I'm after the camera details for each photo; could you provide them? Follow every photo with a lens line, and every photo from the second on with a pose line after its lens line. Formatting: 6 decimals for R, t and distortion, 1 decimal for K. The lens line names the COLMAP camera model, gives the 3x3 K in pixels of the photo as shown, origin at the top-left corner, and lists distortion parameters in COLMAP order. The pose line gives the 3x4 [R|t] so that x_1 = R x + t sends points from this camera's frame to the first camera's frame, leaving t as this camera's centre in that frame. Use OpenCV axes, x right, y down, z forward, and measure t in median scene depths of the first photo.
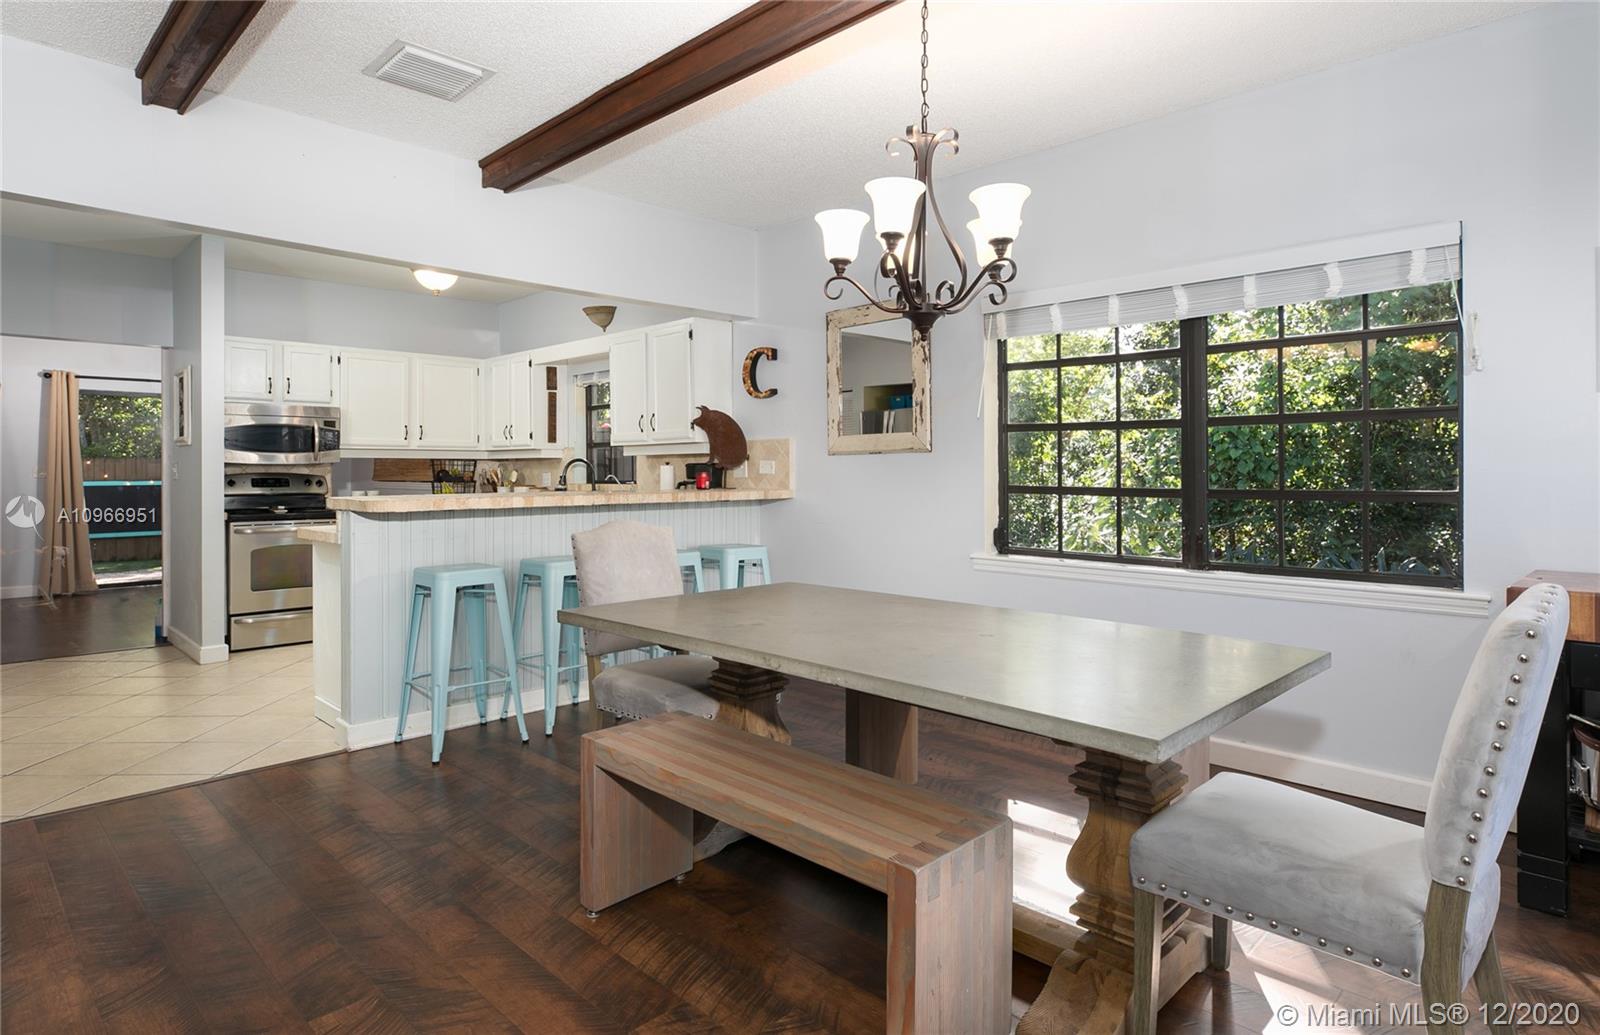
lens RADIAL K [[871.8, 0, 765.9], [0, 871.8, 473.6], [0, 0, 1]] dist [-0.001451, -0.001088]
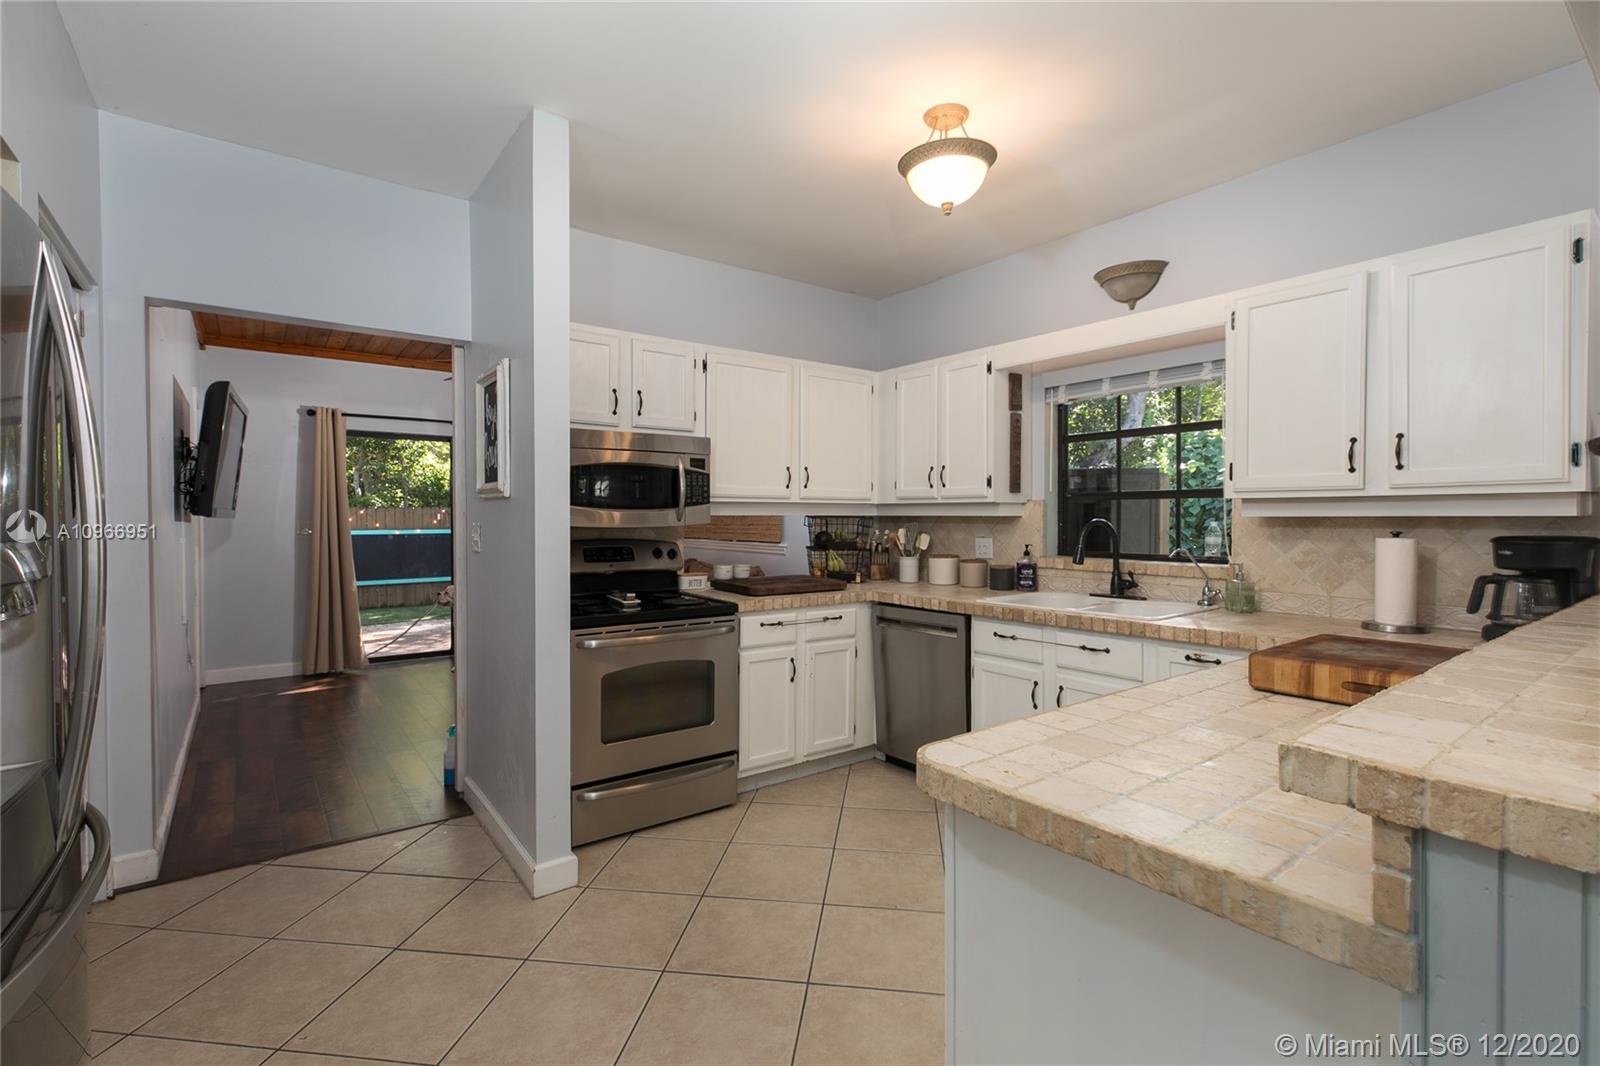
lens RADIAL K [[725.2, 0, 795.3], [0, 725.2, 530.8], [0, 0, 1]] dist [0.002491, 0.000097]
pose [[0.991939, 0.005770, -0.126583, -0.354501], [-0.003406, 0.999816, 0.018884, -0.017658], [0.126668, -0.018300, 0.991776, 0.471129]]
